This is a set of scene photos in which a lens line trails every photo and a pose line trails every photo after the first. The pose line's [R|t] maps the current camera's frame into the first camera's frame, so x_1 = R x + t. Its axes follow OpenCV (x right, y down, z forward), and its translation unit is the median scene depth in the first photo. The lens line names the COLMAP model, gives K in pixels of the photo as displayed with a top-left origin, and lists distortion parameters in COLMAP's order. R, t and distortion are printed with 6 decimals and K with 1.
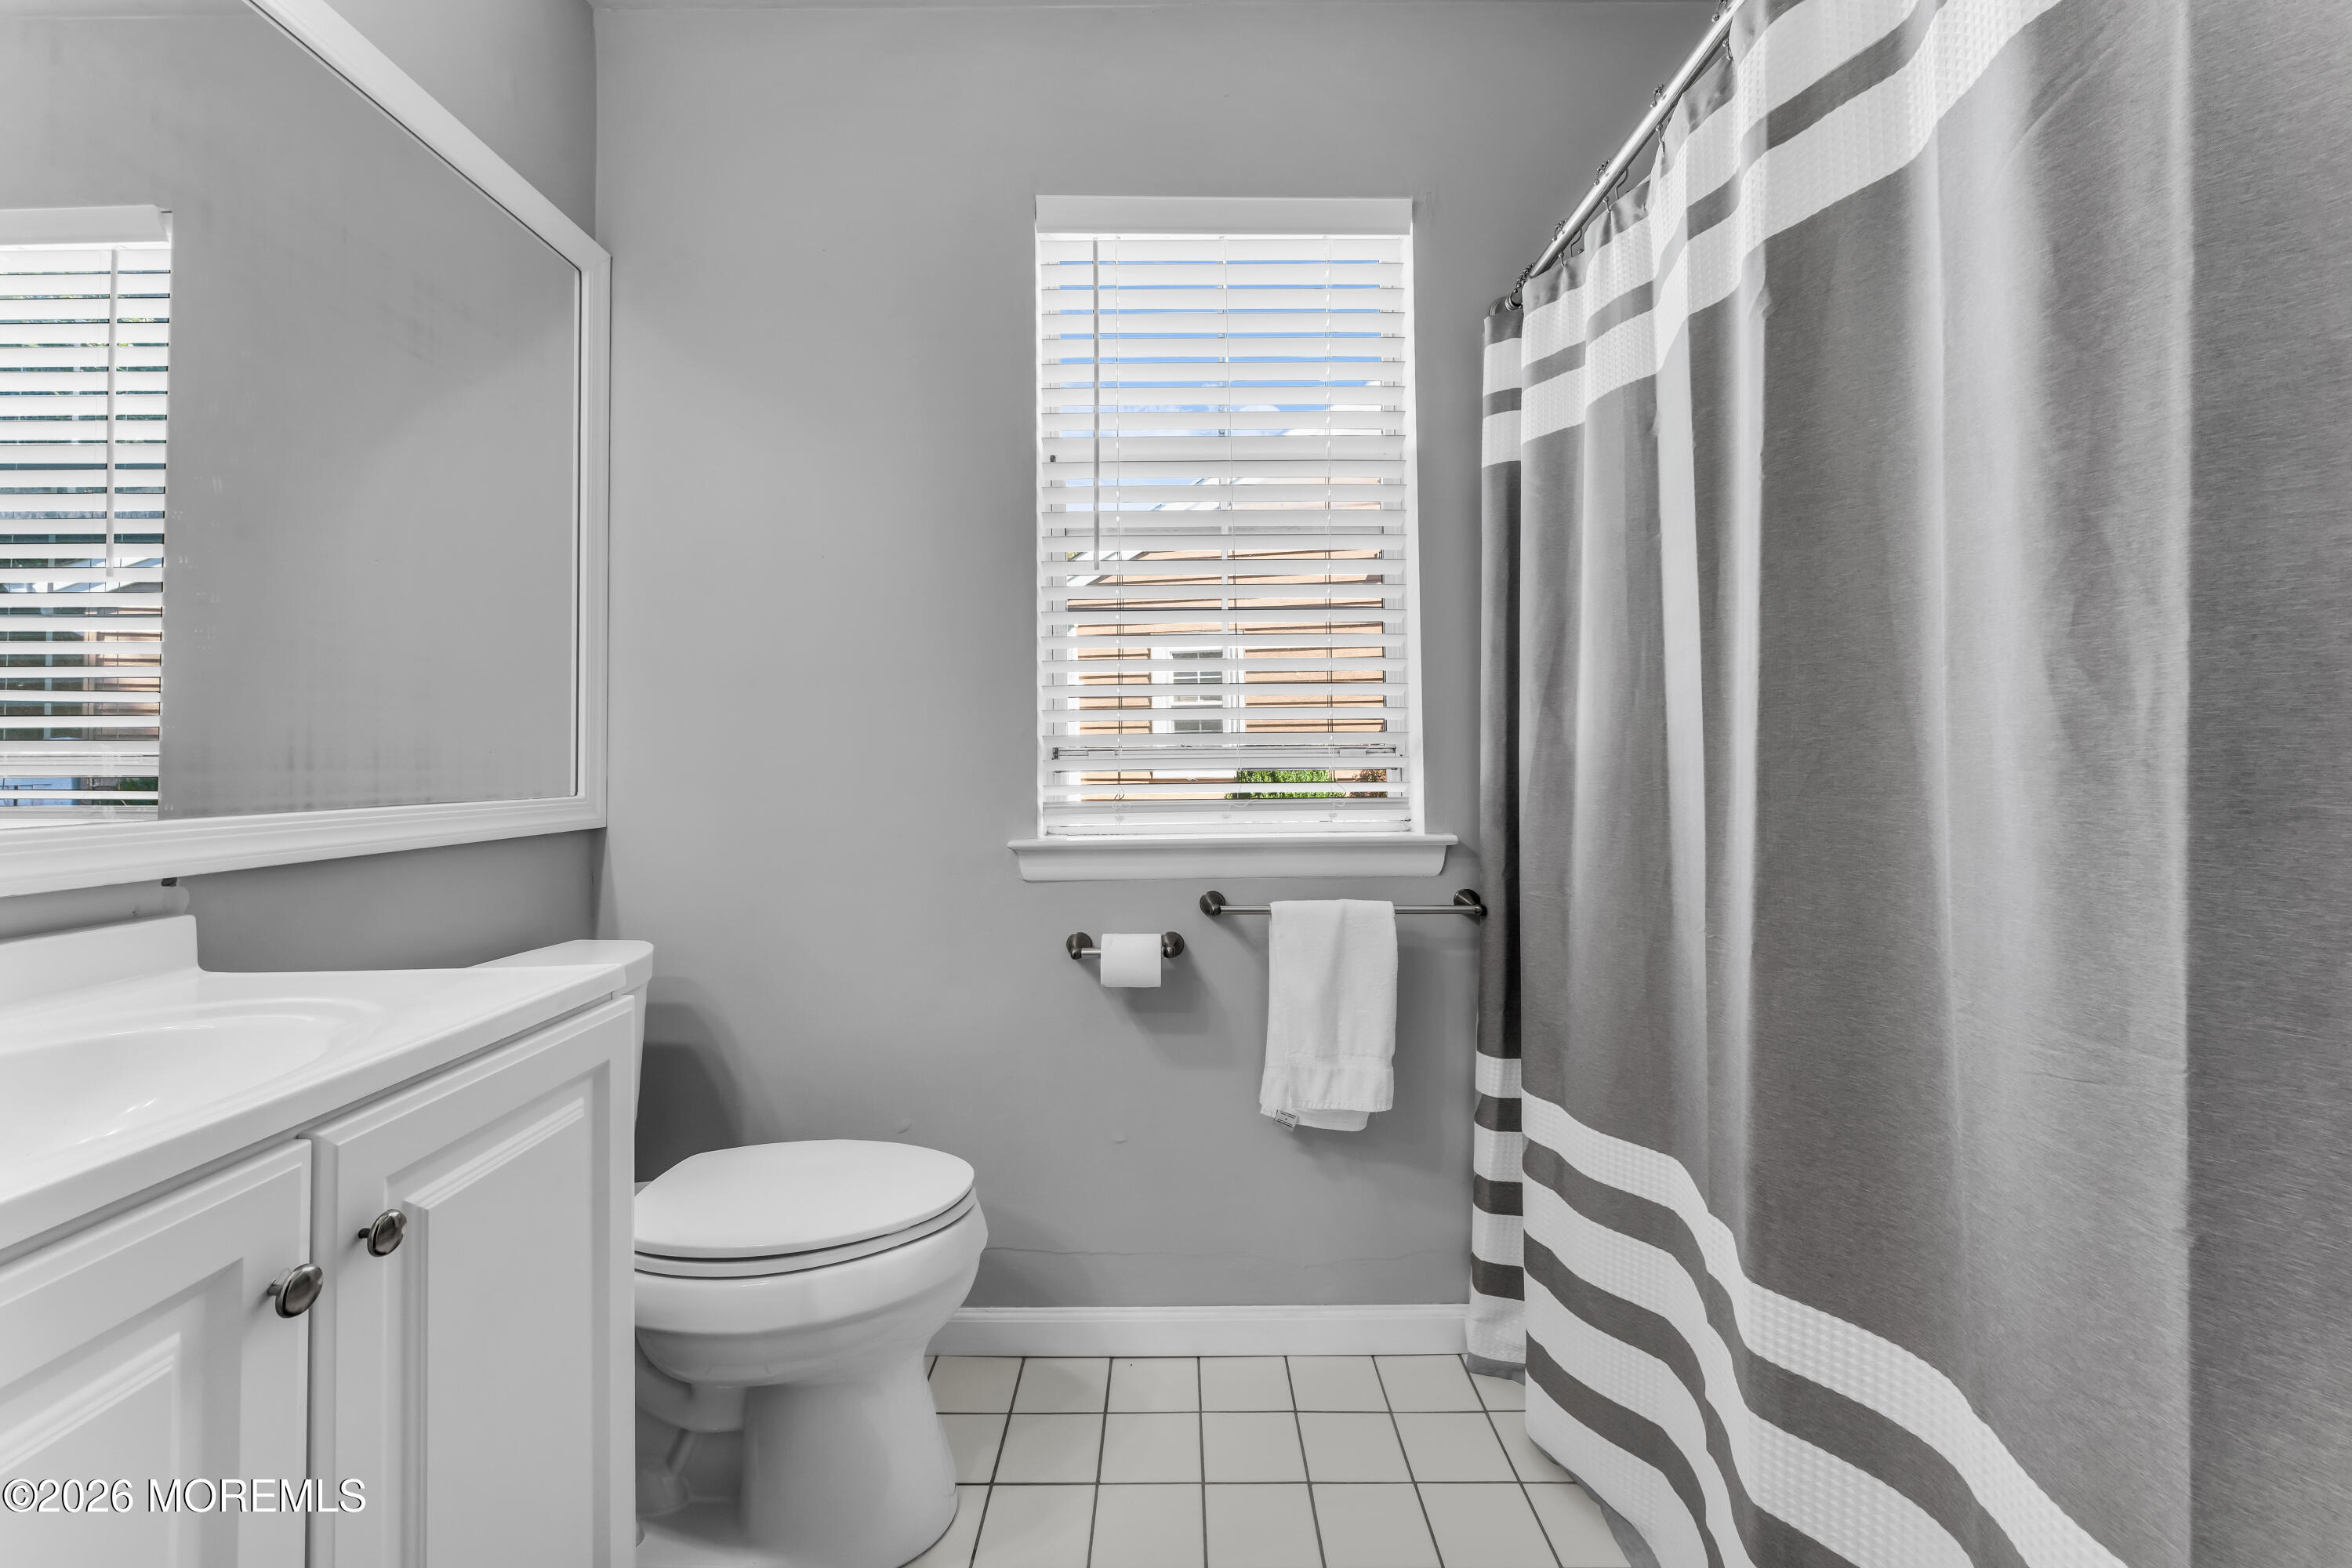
lens RADIAL K [[1081.5, 0, 1166.9], [0, 1081.5, 718.9], [0, 0, 1]] dist [0.000859, -0.000066]
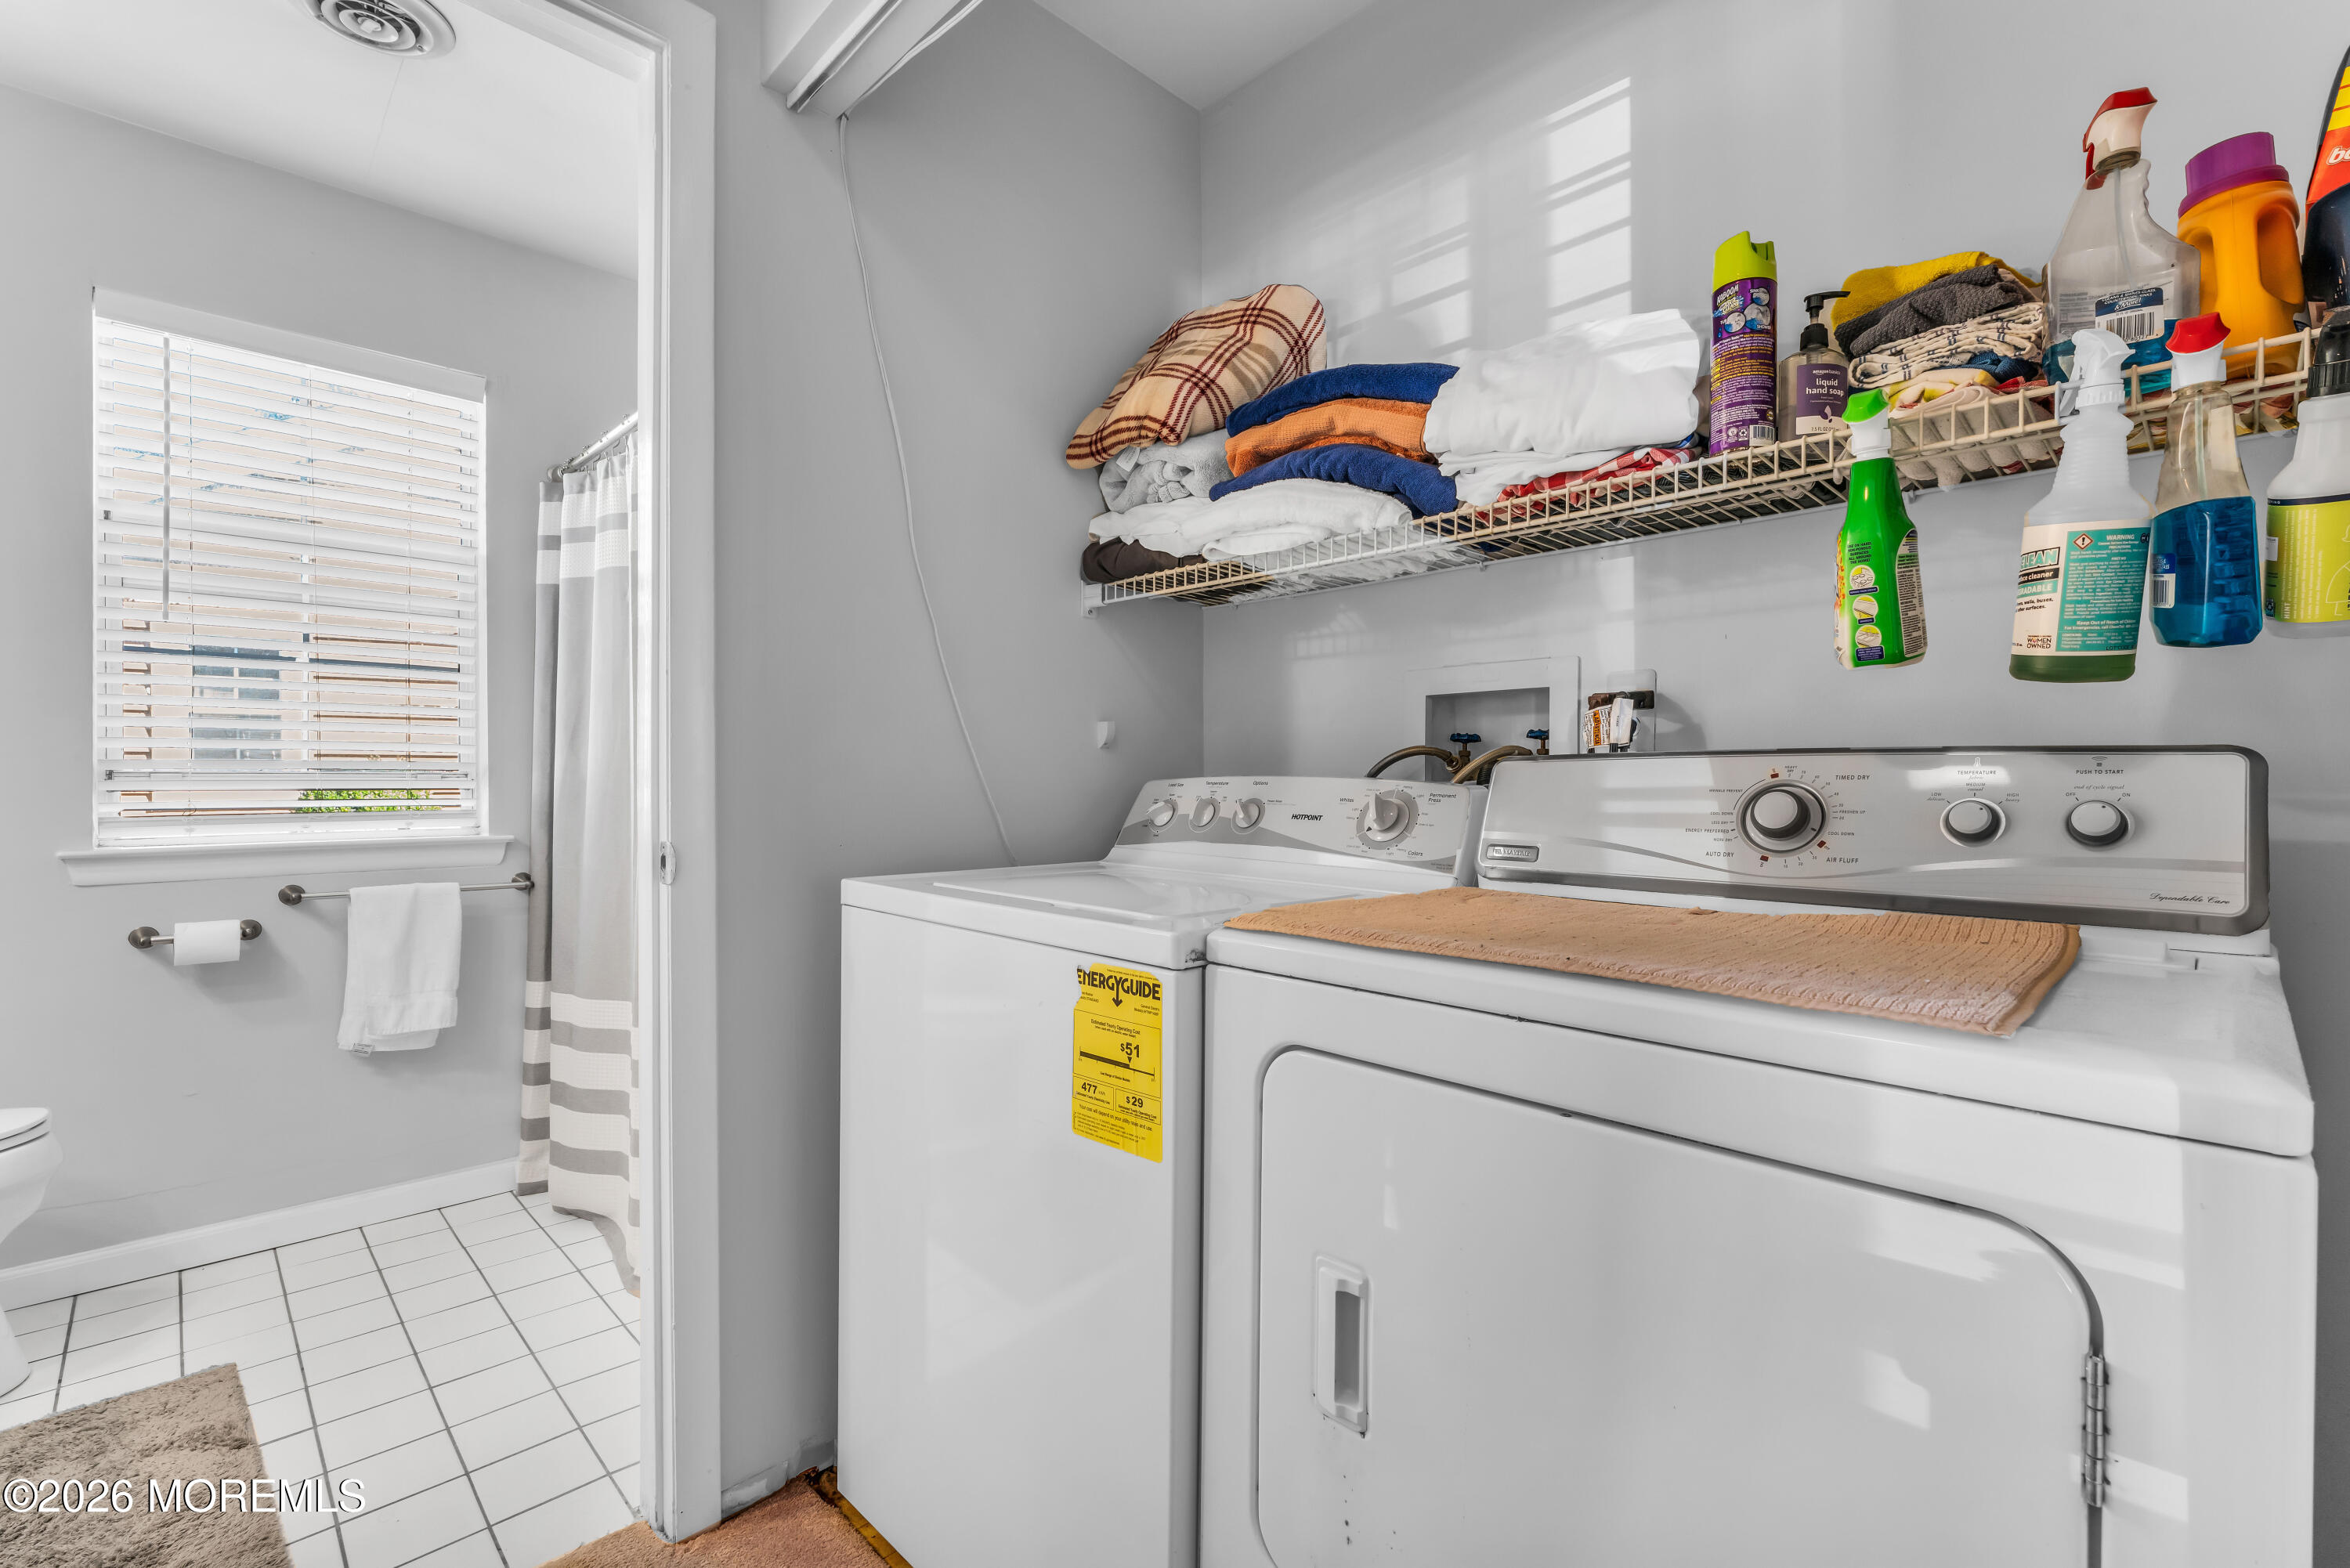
lens RADIAL K [[1019.3, 0, 1175.0], [0, 1019.3, 784.0], [0, 0, 1]] dist [-0.020865, 0.006555]
pose [[0.710253, 0.004640, 0.703932, -0.055438], [-0.034926, 0.998979, 0.028655, -0.029731], [-0.703080, -0.044938, 0.709690, -0.581117]]
